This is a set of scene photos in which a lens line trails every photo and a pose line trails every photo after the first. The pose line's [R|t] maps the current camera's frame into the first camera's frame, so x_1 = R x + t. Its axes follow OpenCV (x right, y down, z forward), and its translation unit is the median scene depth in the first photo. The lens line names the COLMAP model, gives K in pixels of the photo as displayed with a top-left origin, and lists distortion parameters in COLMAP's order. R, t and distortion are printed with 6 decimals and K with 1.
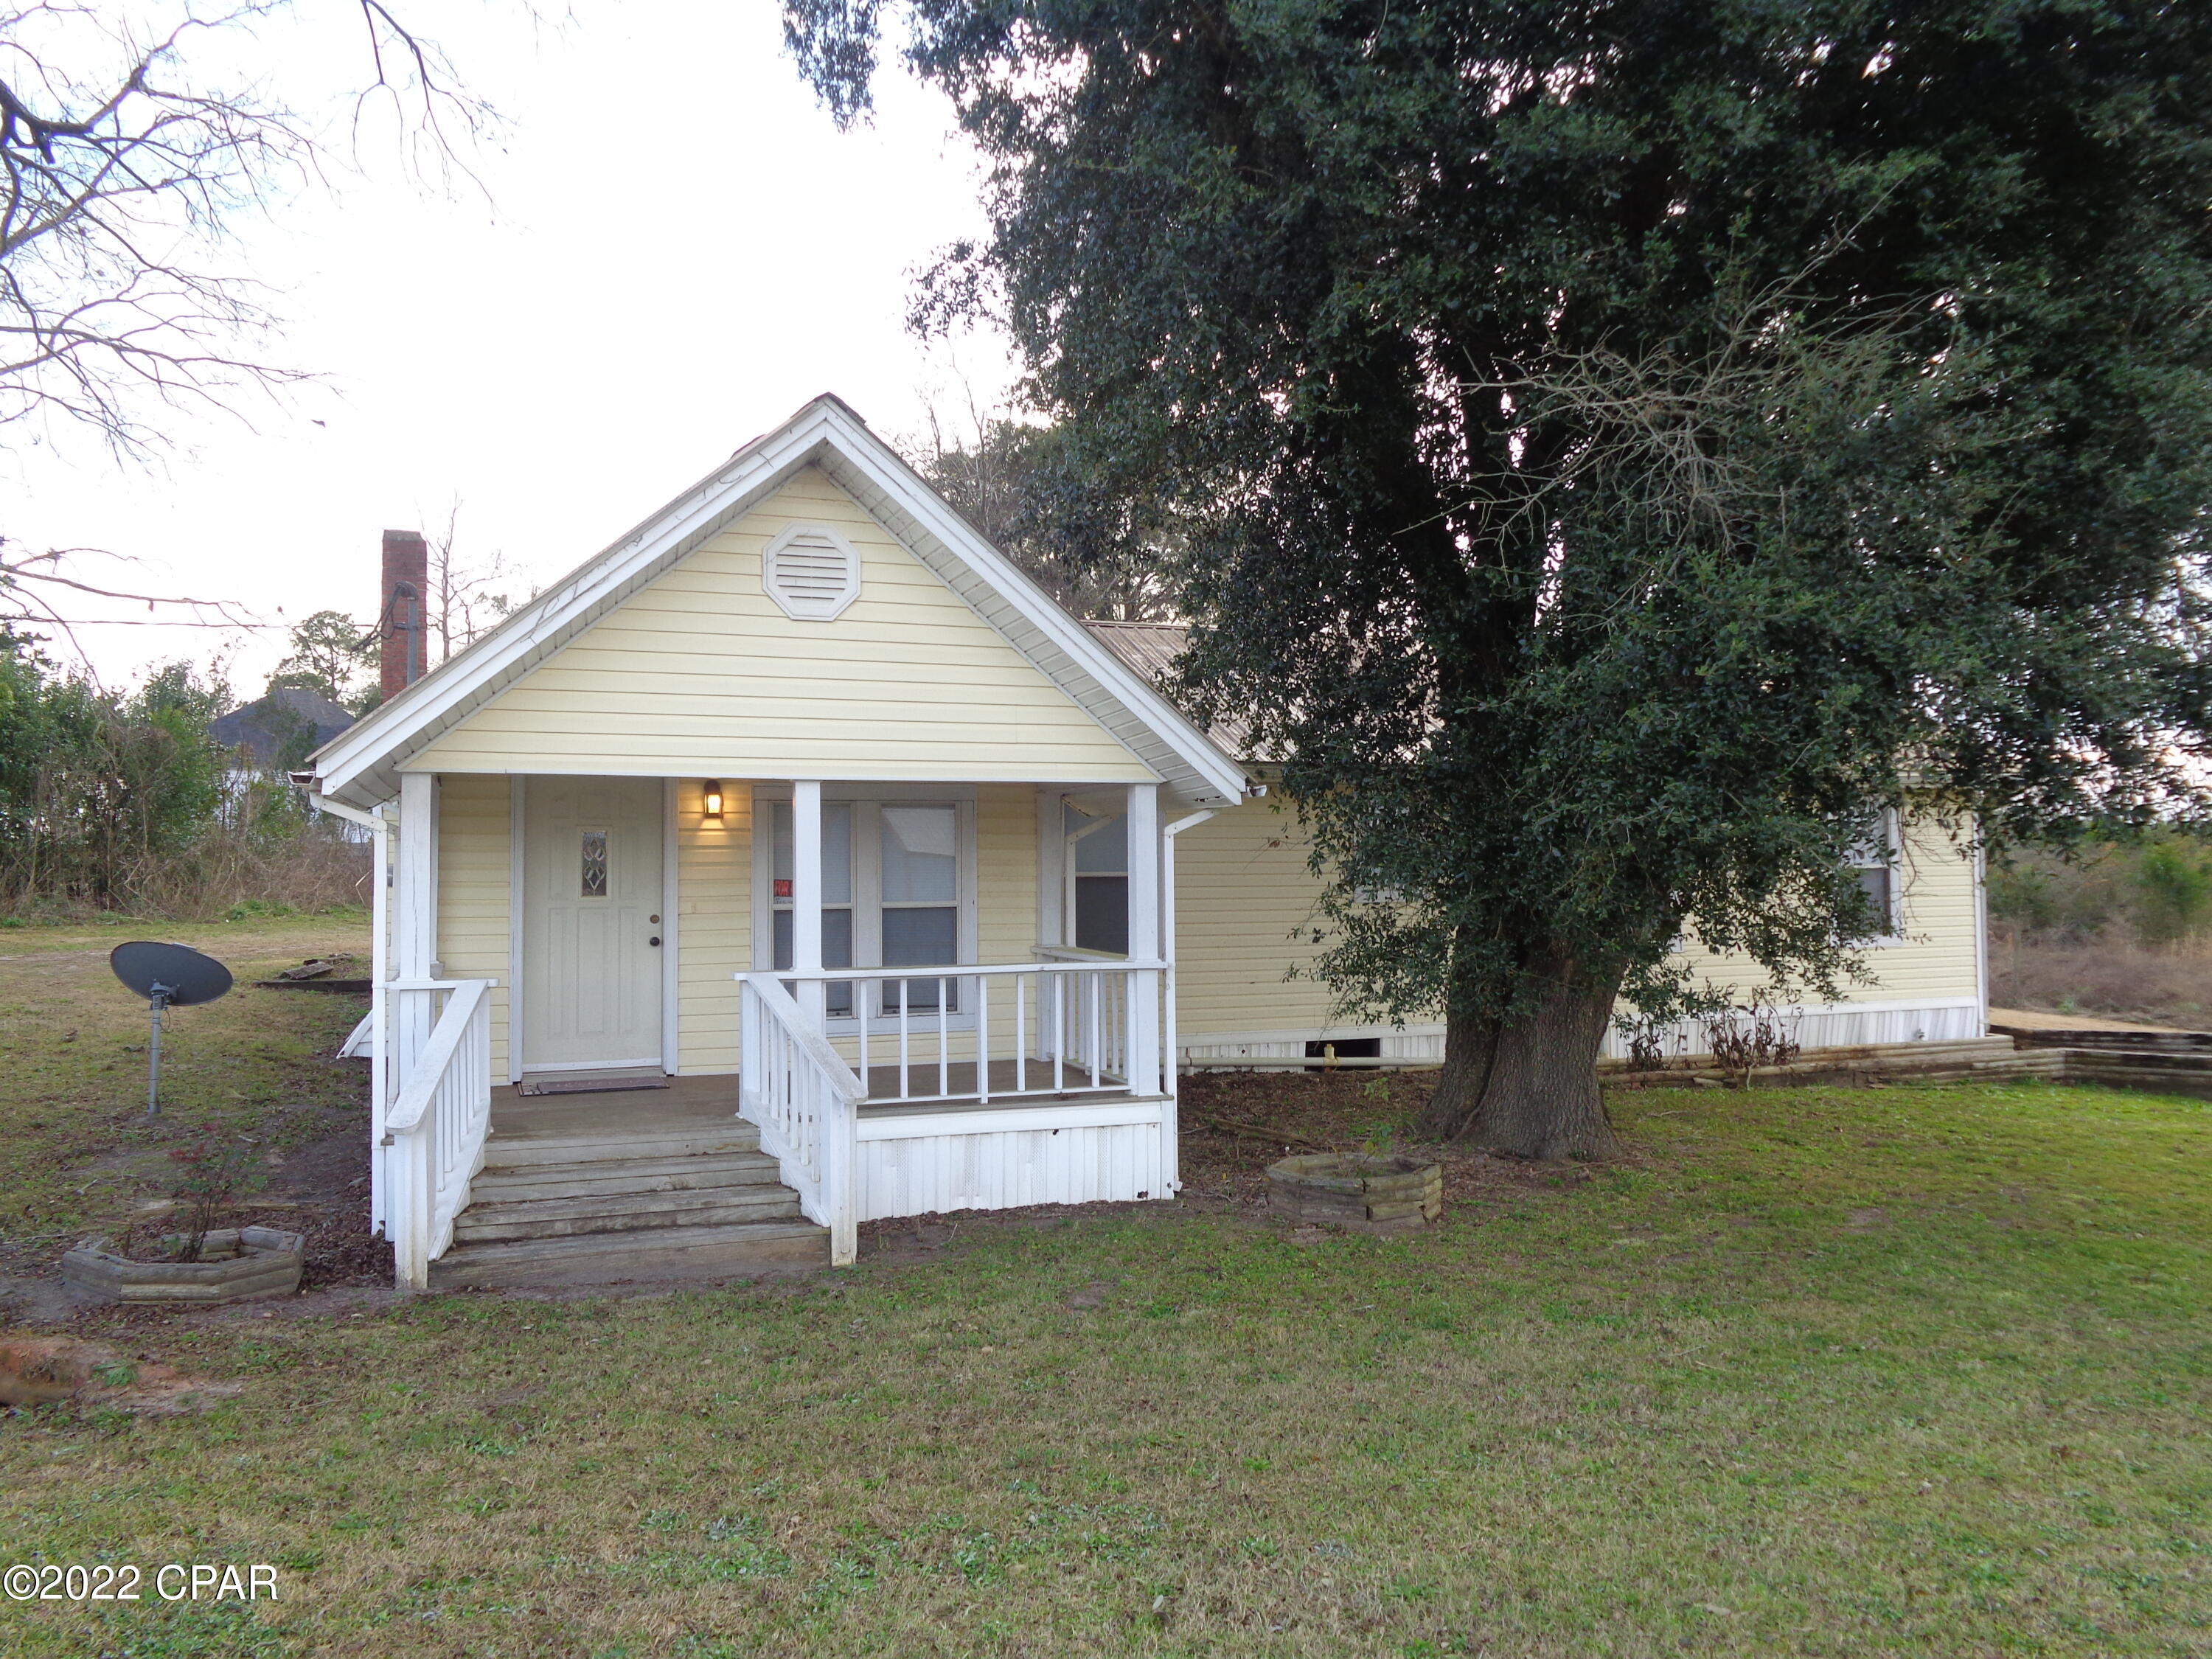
lens RADIAL K [[1654.5, 0, 1103.0], [0, 1654.5, 820.3], [0, 0, 1]] dist [-0.000723, -0.001569]
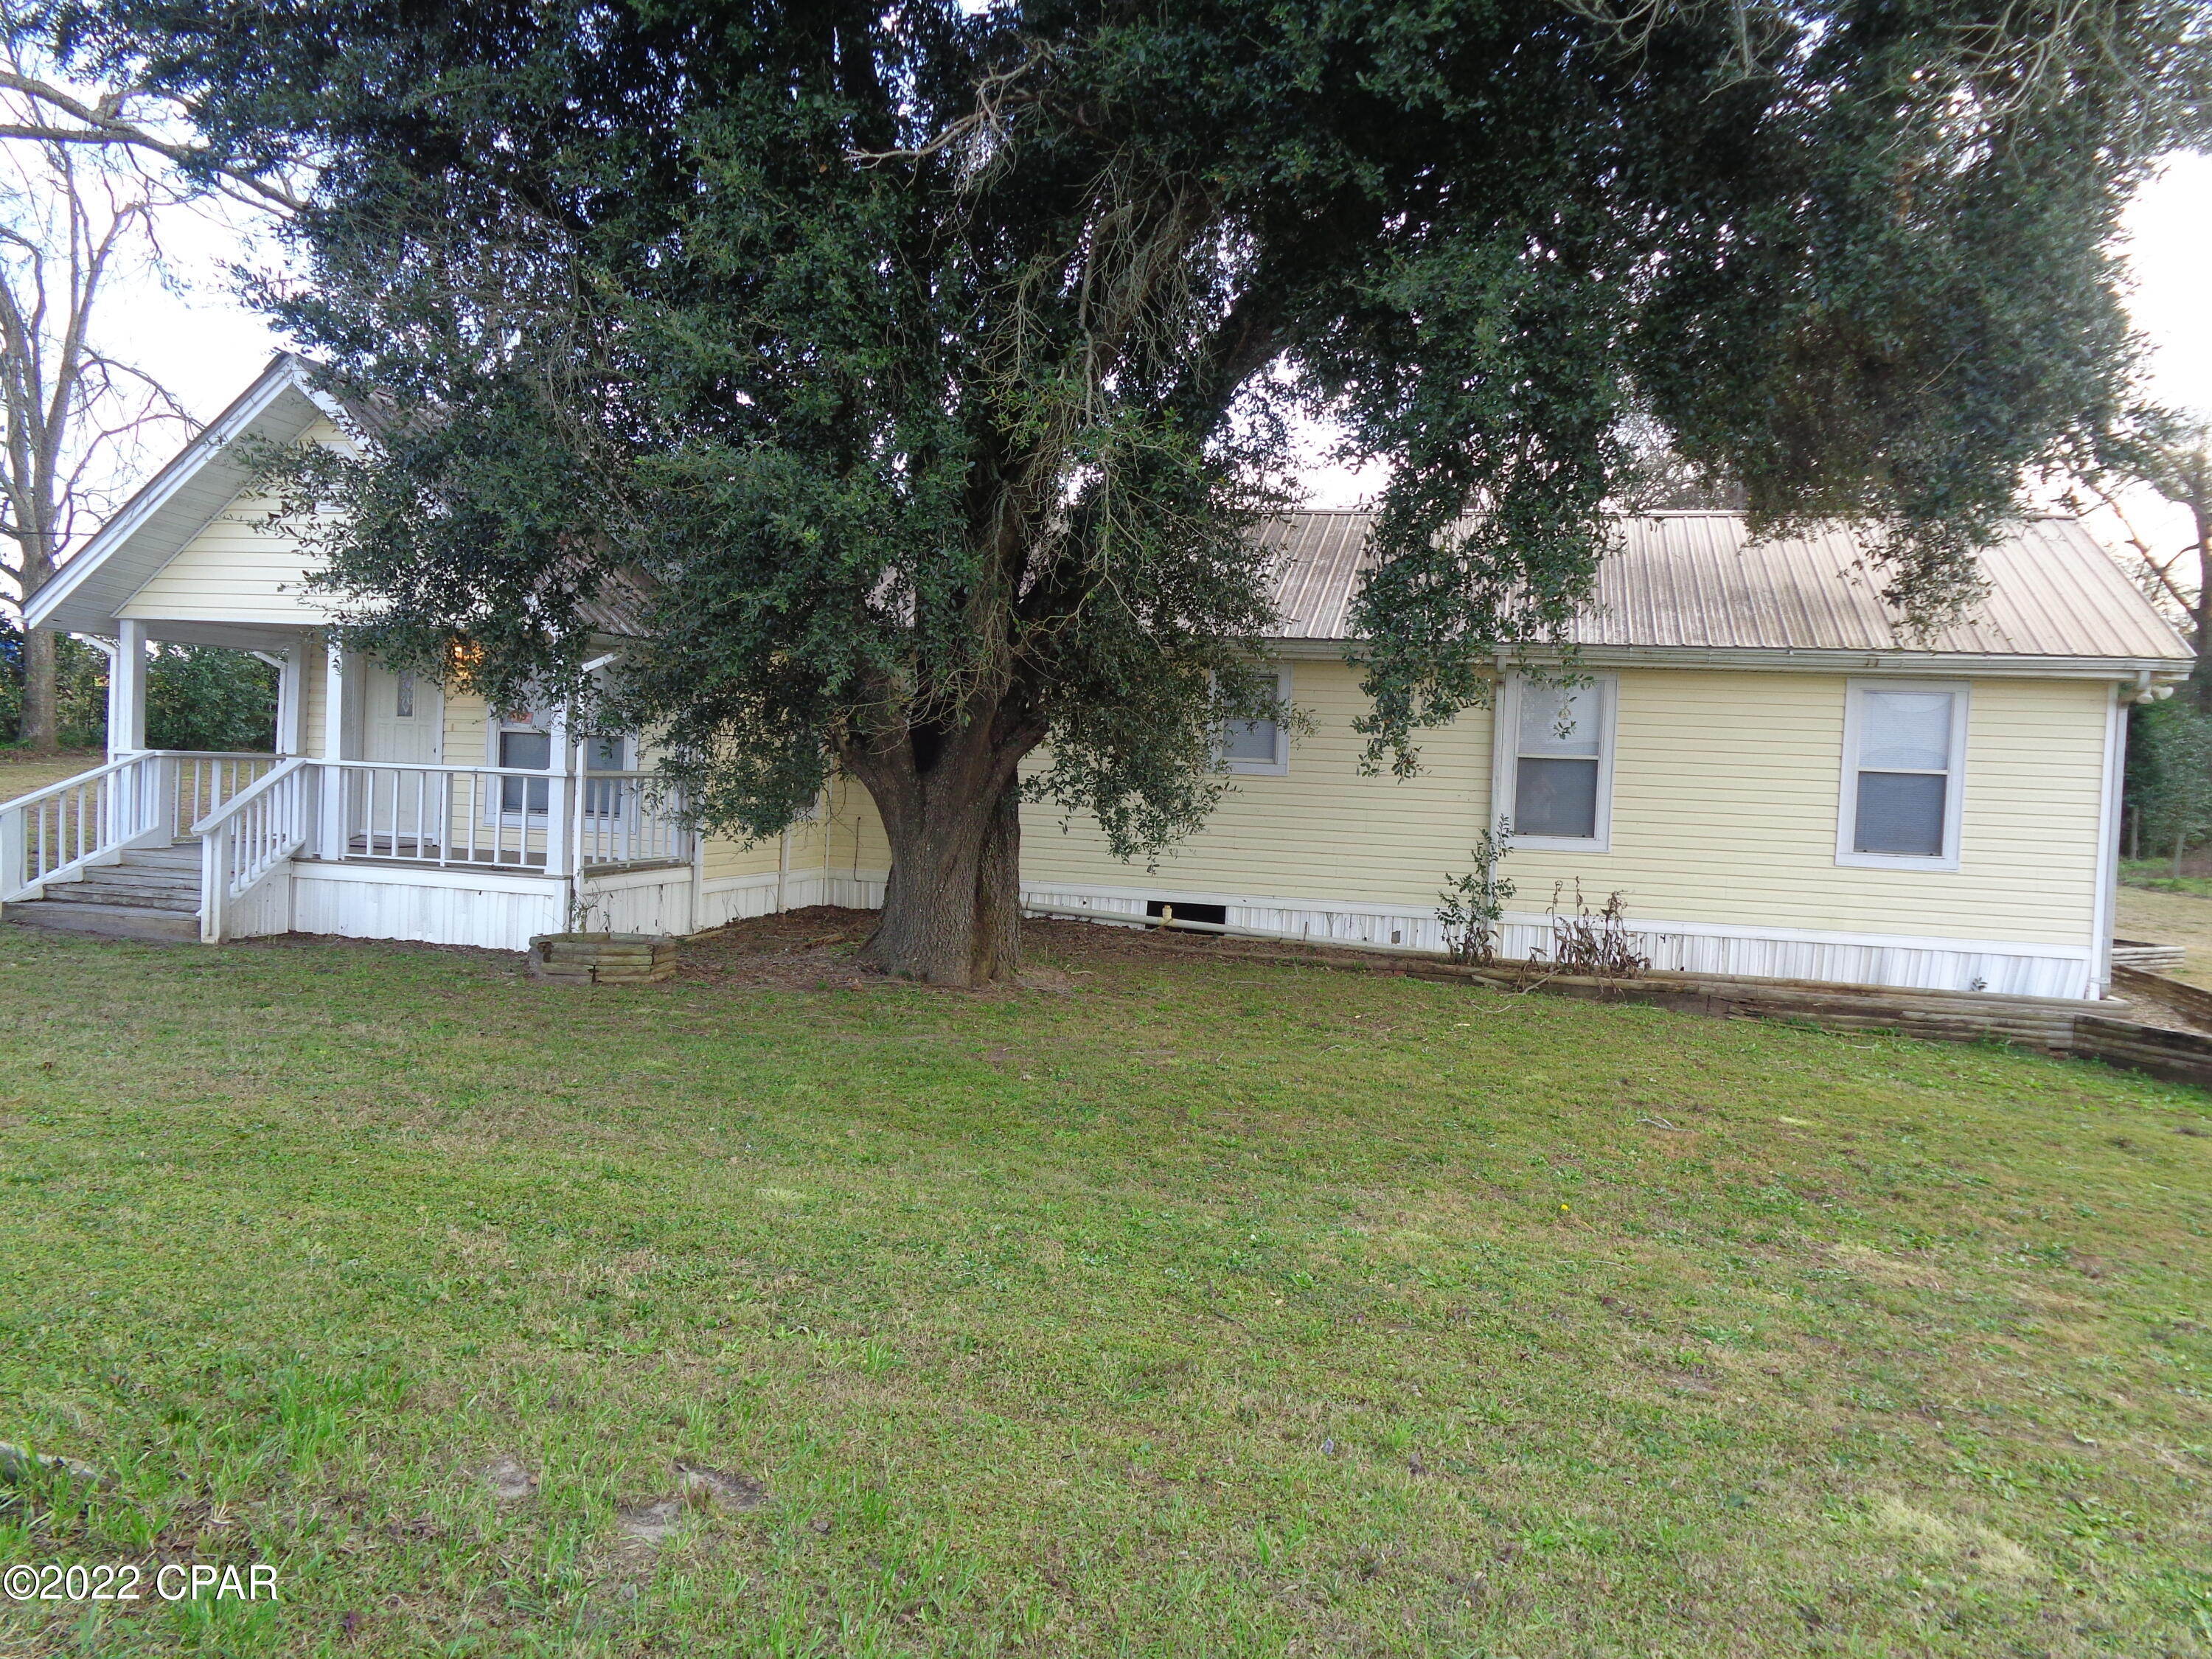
lens RADIAL K [[1654.5, 0, 1103.0], [0, 1654.5, 820.3], [0, 0, 1]] dist [-0.000723, -0.001569]
pose [[0.819278, 0.064053, -0.569808, 0.930485], [-0.035020, 0.997476, 0.061775, 0.024915], [0.572327, -0.030656, 0.819453, 0.162927]]
